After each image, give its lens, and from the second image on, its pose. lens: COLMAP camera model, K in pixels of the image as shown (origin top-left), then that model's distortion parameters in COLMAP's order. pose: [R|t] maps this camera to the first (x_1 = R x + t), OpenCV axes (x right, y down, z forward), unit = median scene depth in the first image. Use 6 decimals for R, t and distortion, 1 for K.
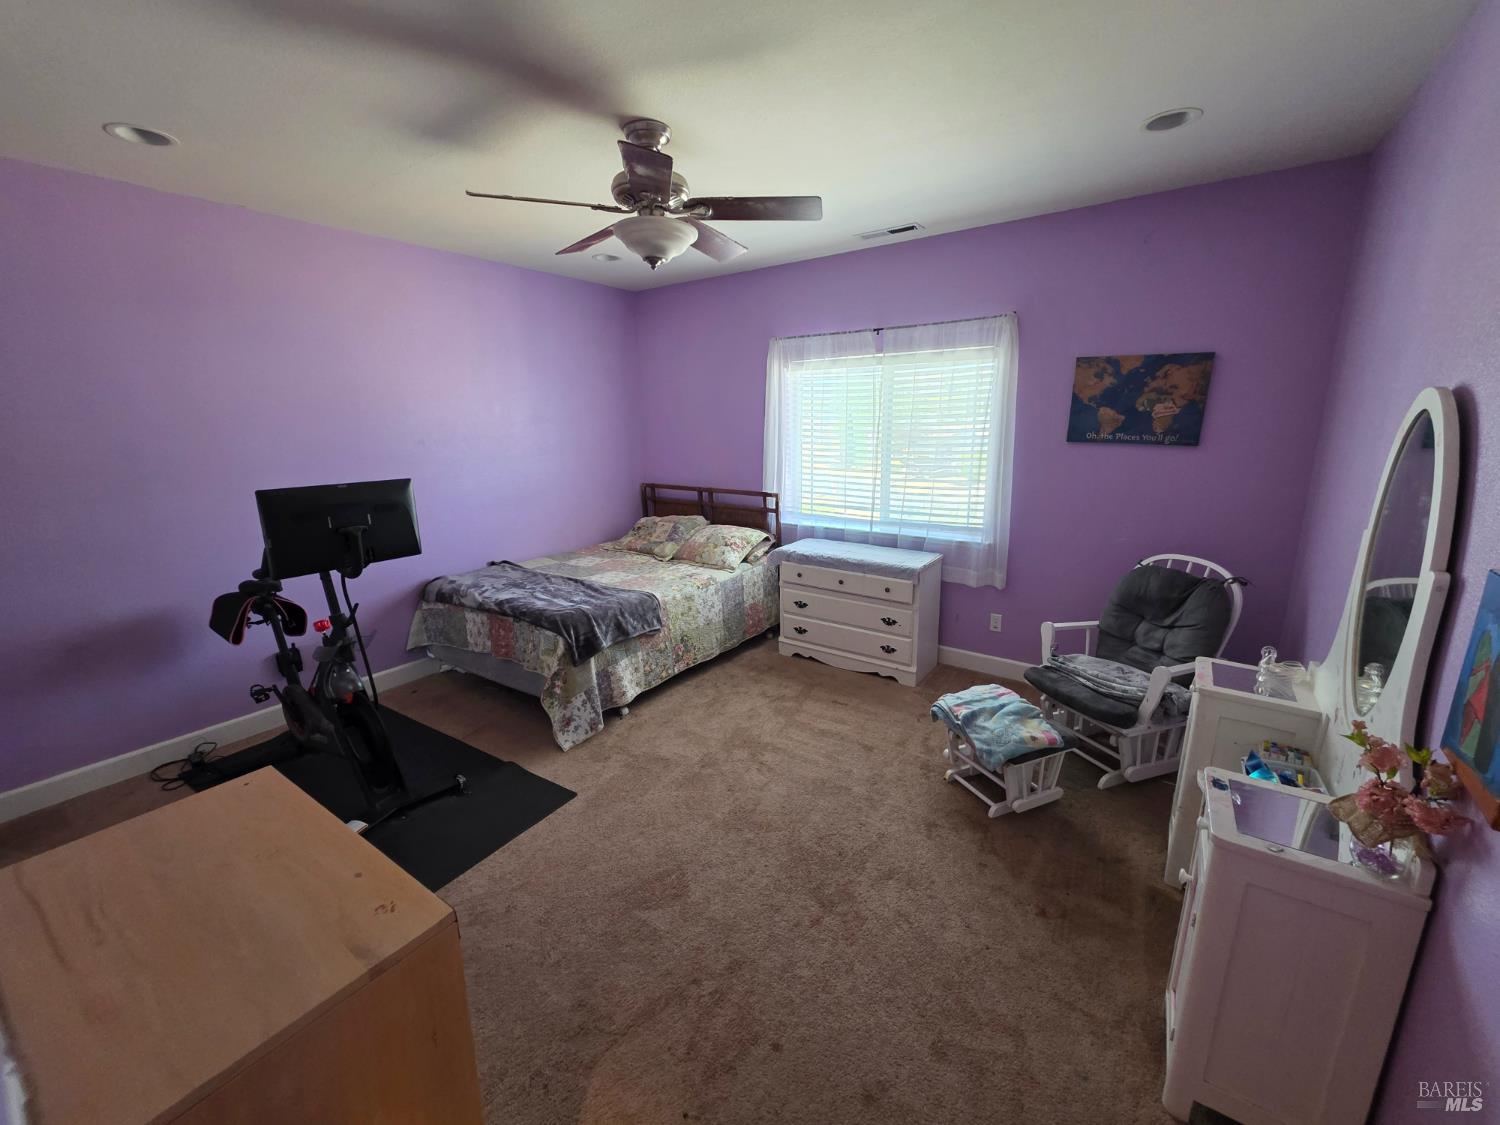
lens RADIAL K [[608.1, 0, 748.9], [0, 608.1, 555.1], [0, 0, 1]] dist [0.000735, -0.000287]
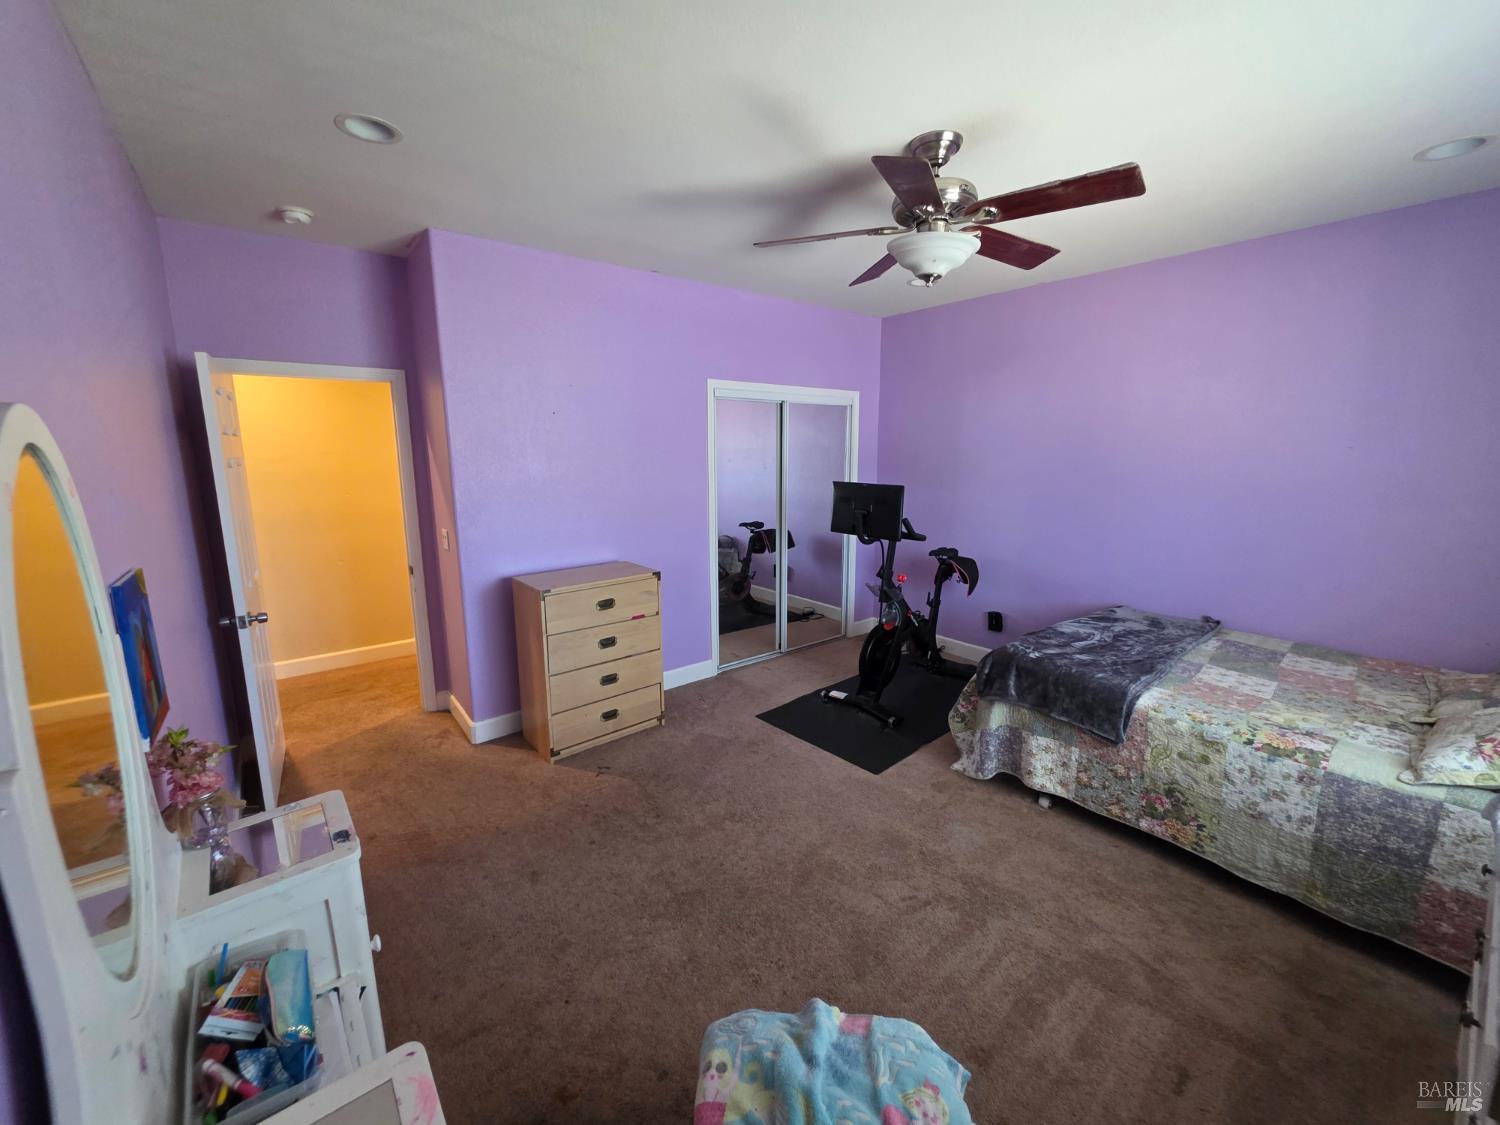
lens RADIAL K [[608.1, 0, 748.4], [0, 608.1, 564.4], [0, 0, 1]] dist [0.000735, -0.000287]
pose [[-0.274871, 0.197765, -0.940922, 0.579656], [-0.205074, 0.944040, 0.258328, -0.163070], [0.939357, 0.263965, -0.218933, 0.698691]]
